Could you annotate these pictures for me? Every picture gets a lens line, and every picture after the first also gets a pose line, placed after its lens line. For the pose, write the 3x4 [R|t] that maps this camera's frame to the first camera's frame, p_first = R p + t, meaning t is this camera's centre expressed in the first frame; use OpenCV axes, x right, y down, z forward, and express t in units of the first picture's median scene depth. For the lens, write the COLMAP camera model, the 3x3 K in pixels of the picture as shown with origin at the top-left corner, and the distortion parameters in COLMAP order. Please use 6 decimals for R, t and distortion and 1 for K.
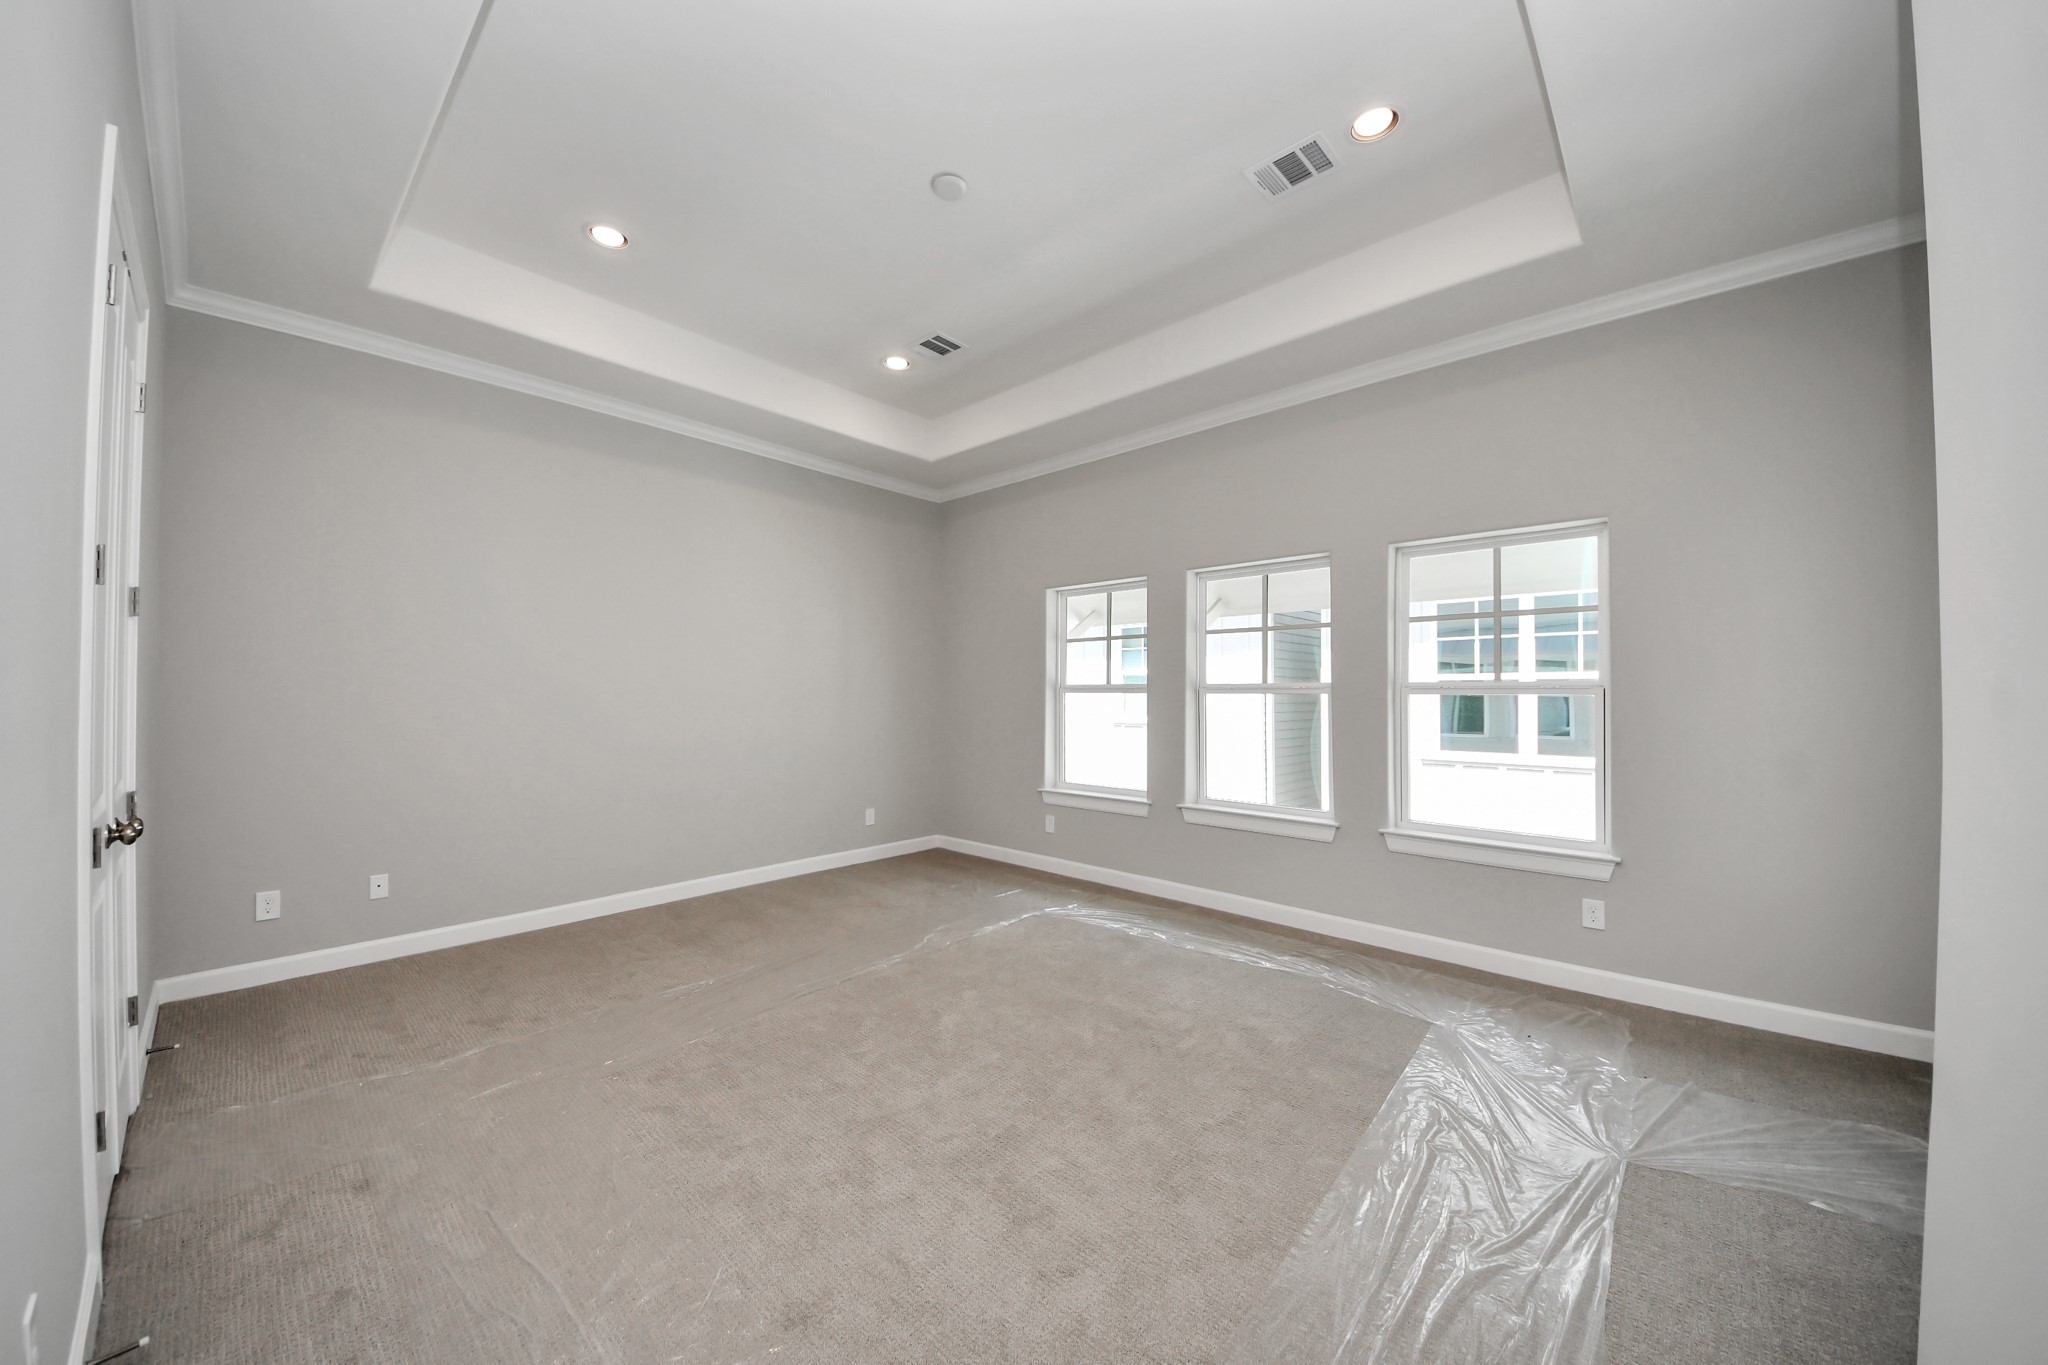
lens RADIAL K [[729.9, 0, 1021.3], [0, 729.9, 681.8], [0, 0, 1]] dist [0.016679, -0.011469]
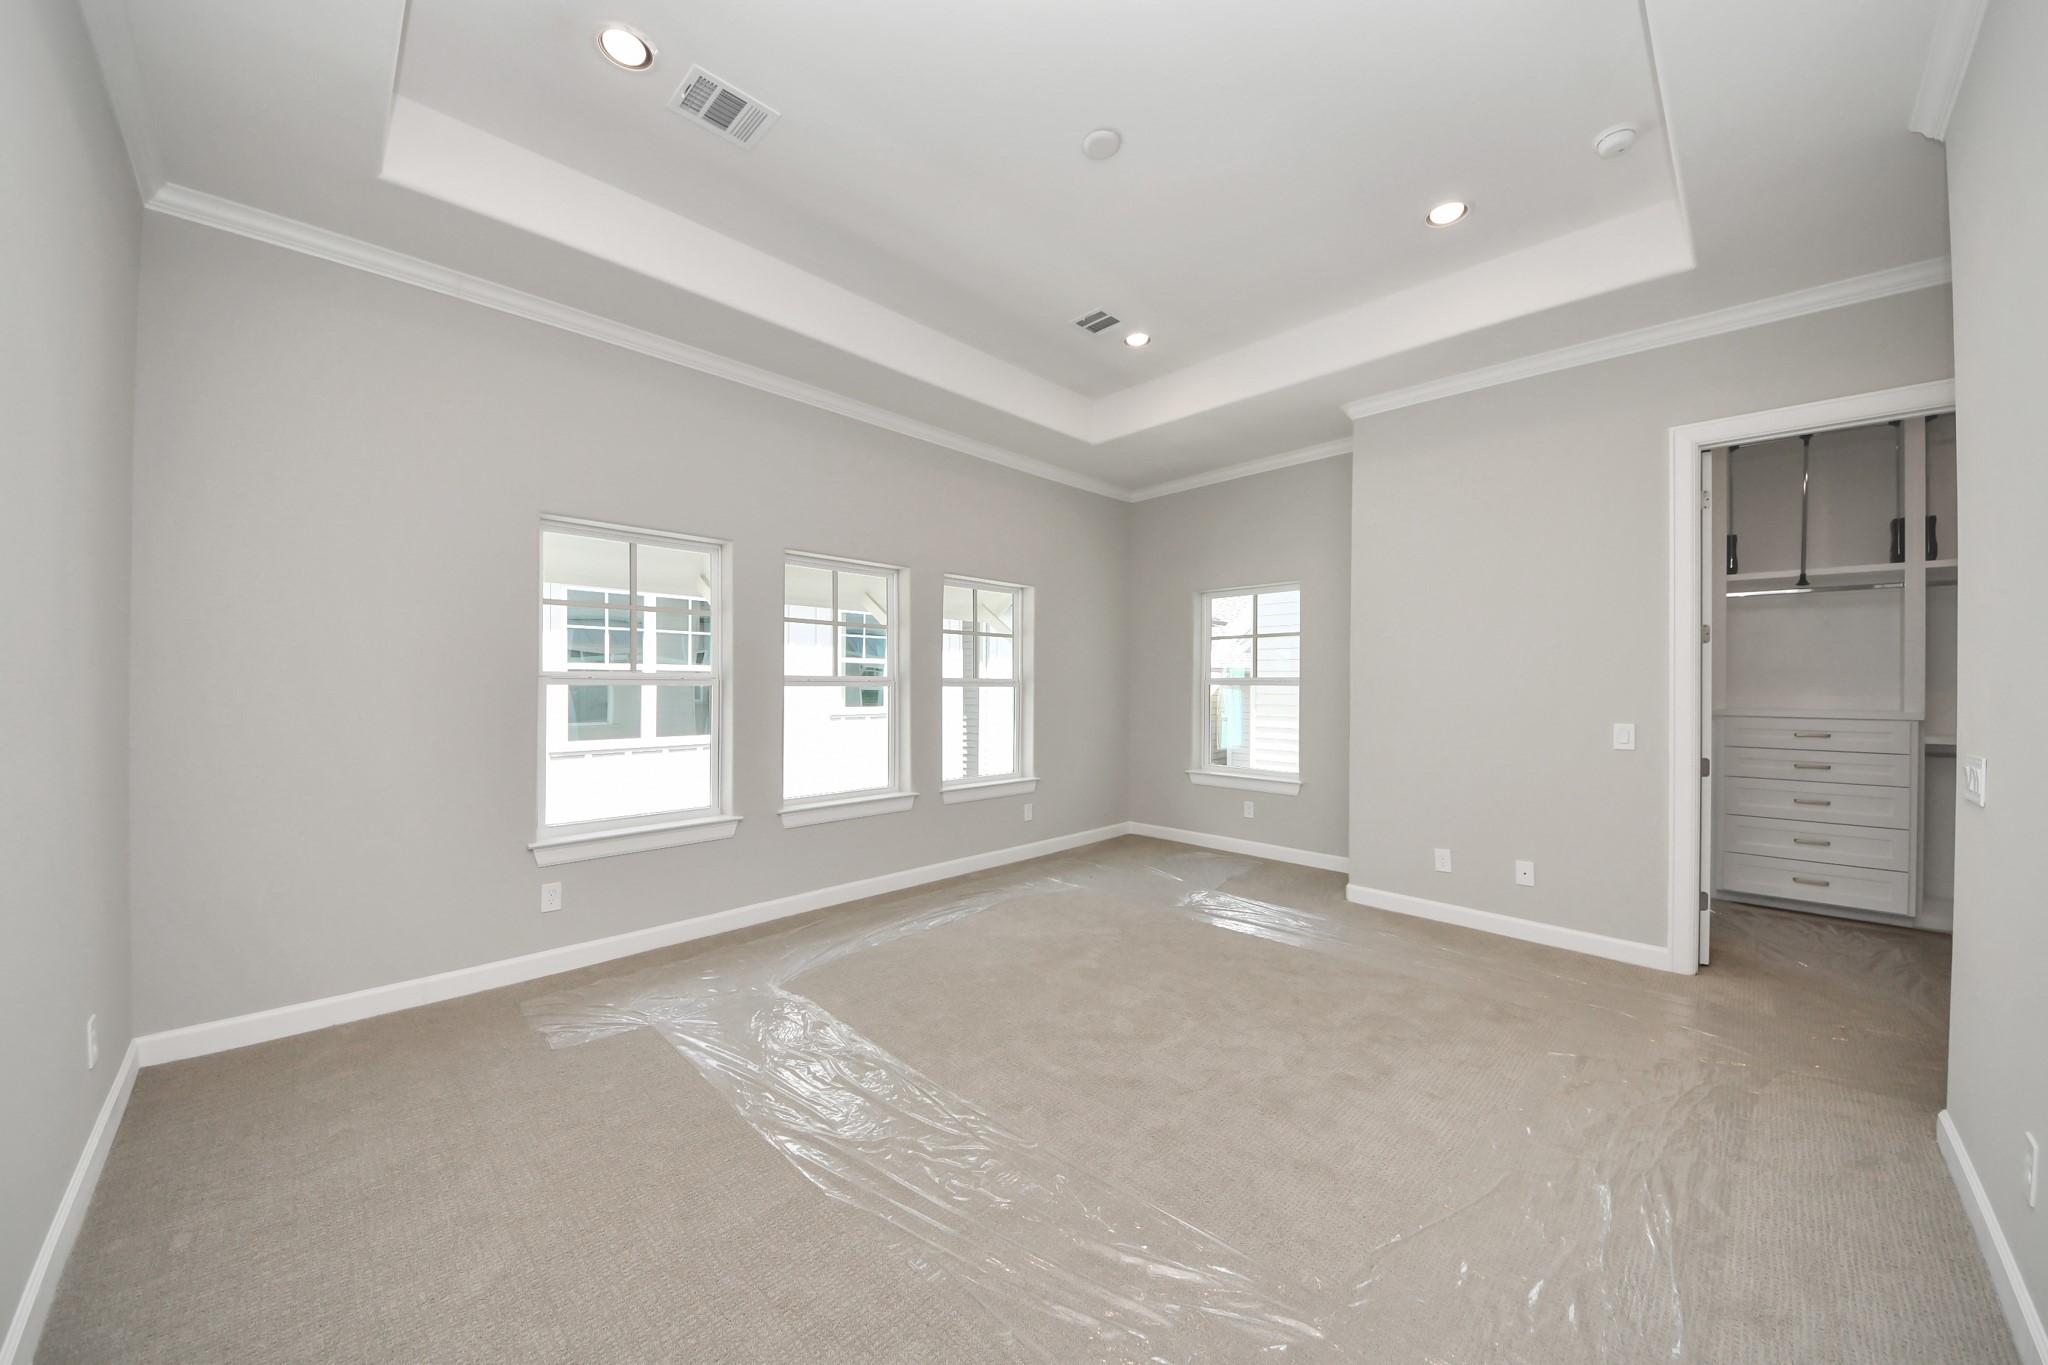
lens RADIAL K [[729.9, 0, 1021.3], [0, 729.9, 681.8], [0, 0, 1]] dist [0.016679, -0.011469]
pose [[0.011992, 0.001623, 0.999927, -0.408982], [-0.022345, 0.999749, -0.001355, 0.003205], [-0.999678, -0.022327, 0.012026, 0.424402]]
